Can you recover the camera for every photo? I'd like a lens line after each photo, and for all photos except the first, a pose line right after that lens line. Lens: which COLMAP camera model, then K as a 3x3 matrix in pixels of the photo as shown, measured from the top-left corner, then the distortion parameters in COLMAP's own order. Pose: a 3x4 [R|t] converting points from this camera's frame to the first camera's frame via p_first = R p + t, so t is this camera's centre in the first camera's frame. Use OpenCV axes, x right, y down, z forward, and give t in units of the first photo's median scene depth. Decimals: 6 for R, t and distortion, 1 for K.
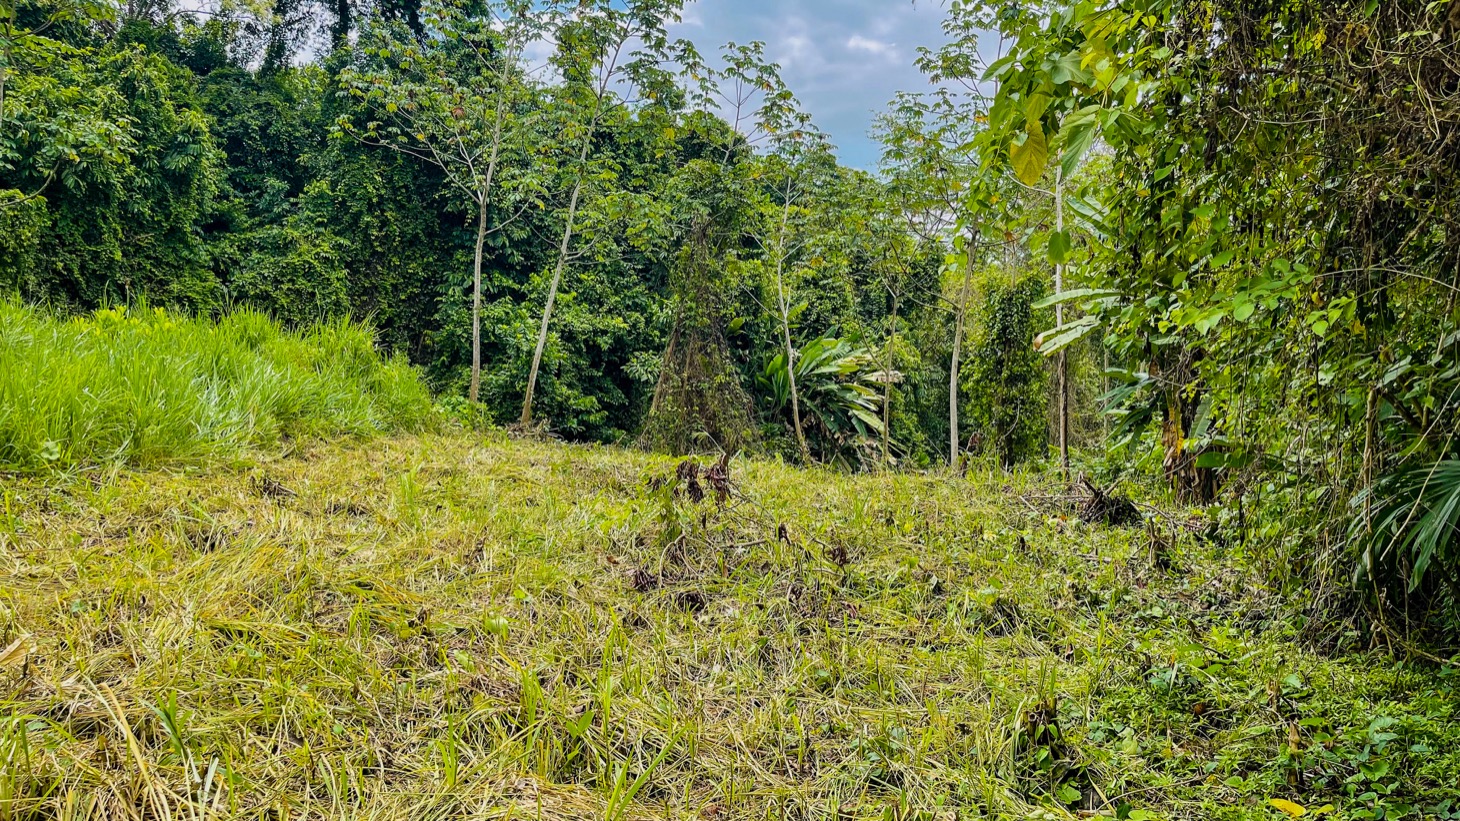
lens RADIAL K [[1115.0, 0, 730.3], [0, 1115.0, 424.4], [0, 0, 1]] dist [0.032464, -0.039890]
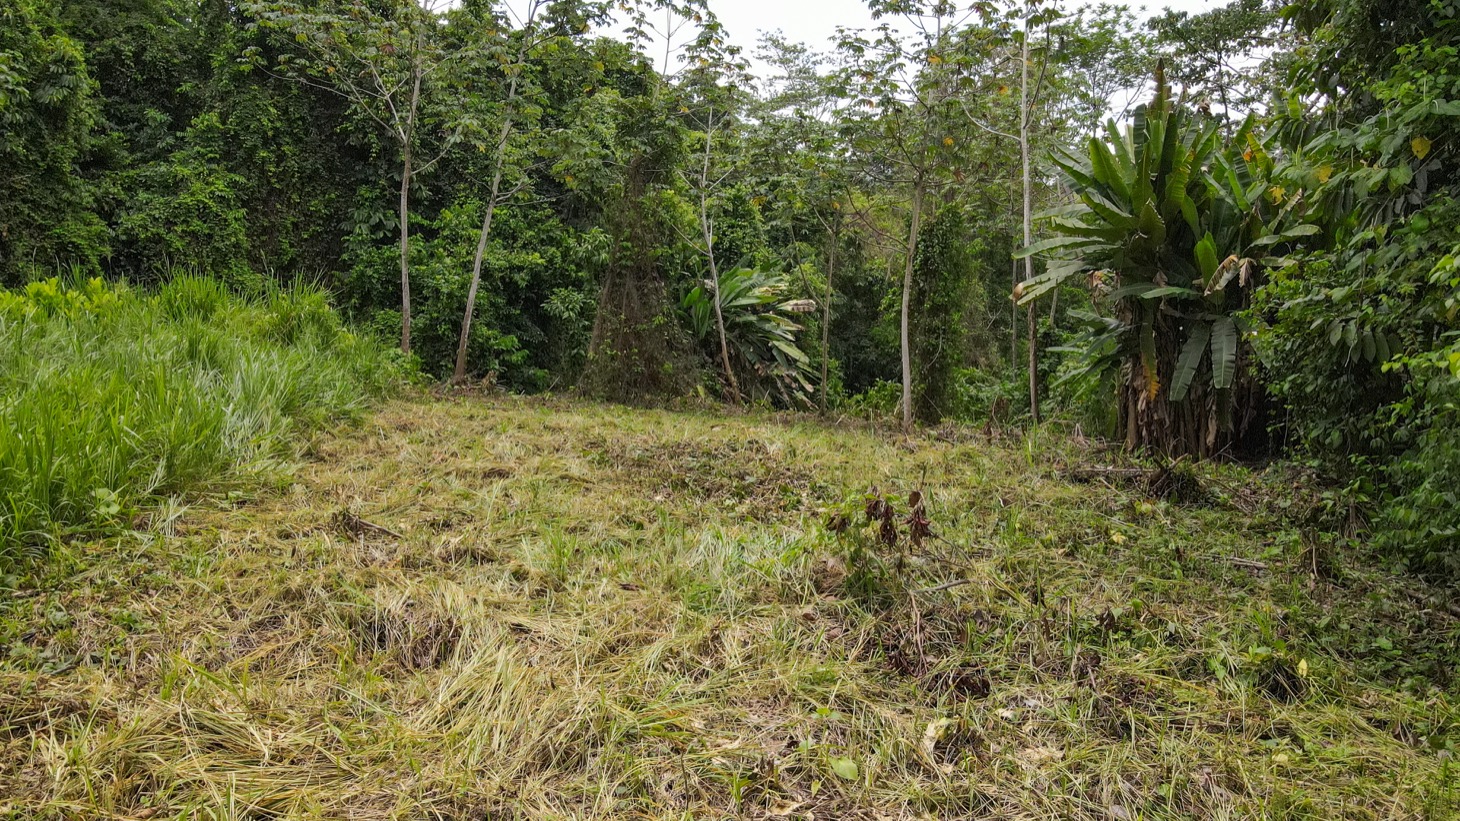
lens RADIAL K [[1091.9, 0, 721.8], [0, 1091.9, 402.7], [0, 0, 1]] dist [0.012327, 0.005947]
pose [[0.992392, -0.035097, 0.118008, -0.056511], [0.027579, 0.997521, 0.064746, -0.023154], [-0.119987, -0.060999, 0.990900, 0.025762]]
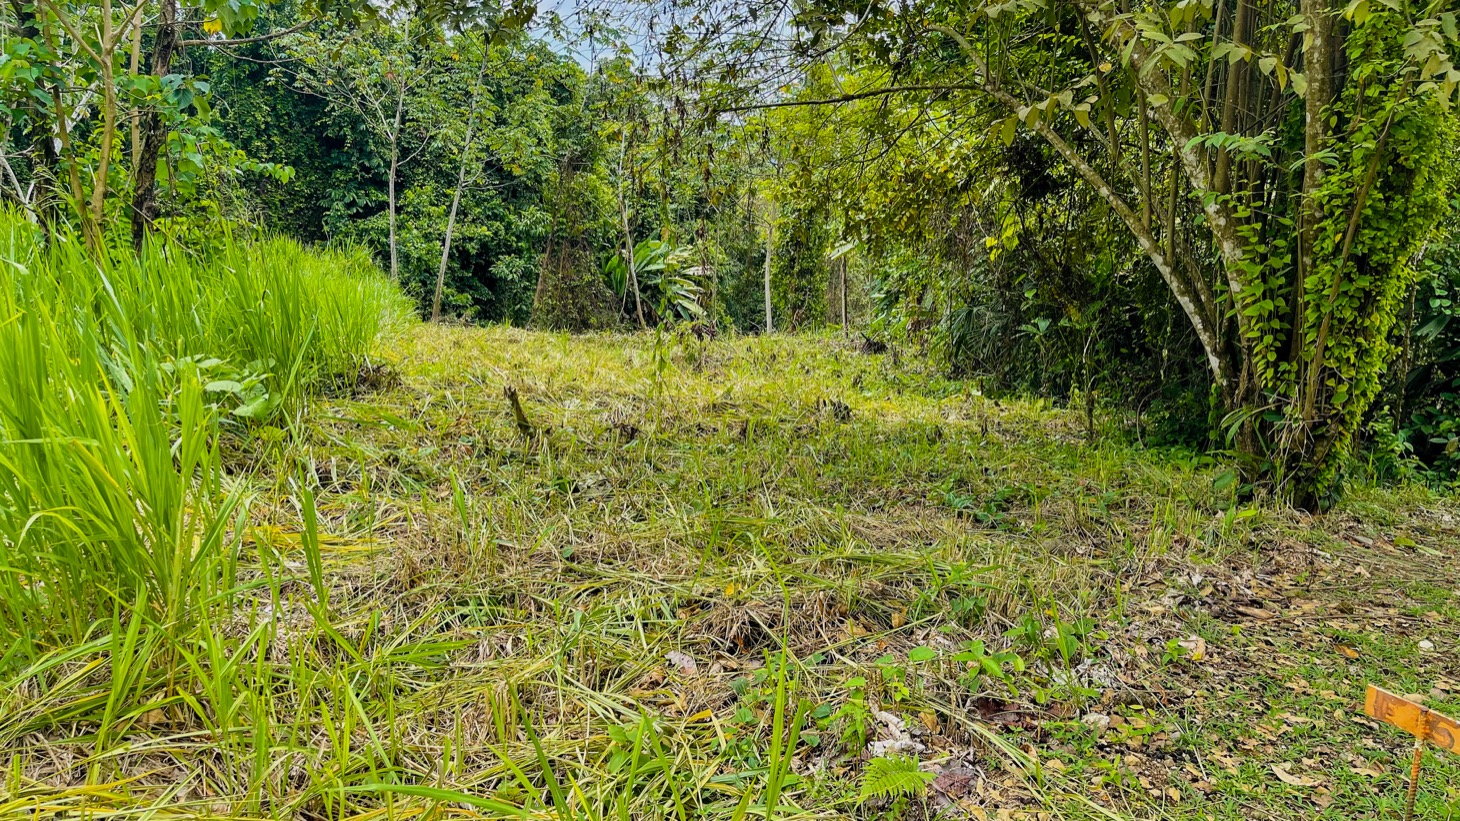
lens RADIAL K [[1115.0, 0, 744.8], [0, 1115.0, 437.1], [0, 0, 1]] dist [0.032464, -0.039890]
pose [[0.976811, -0.053127, 0.207405, -0.088340], [0.029997, 0.993129, 0.113113, 0.001442], [-0.211990, -0.104269, 0.971694, -0.258972]]
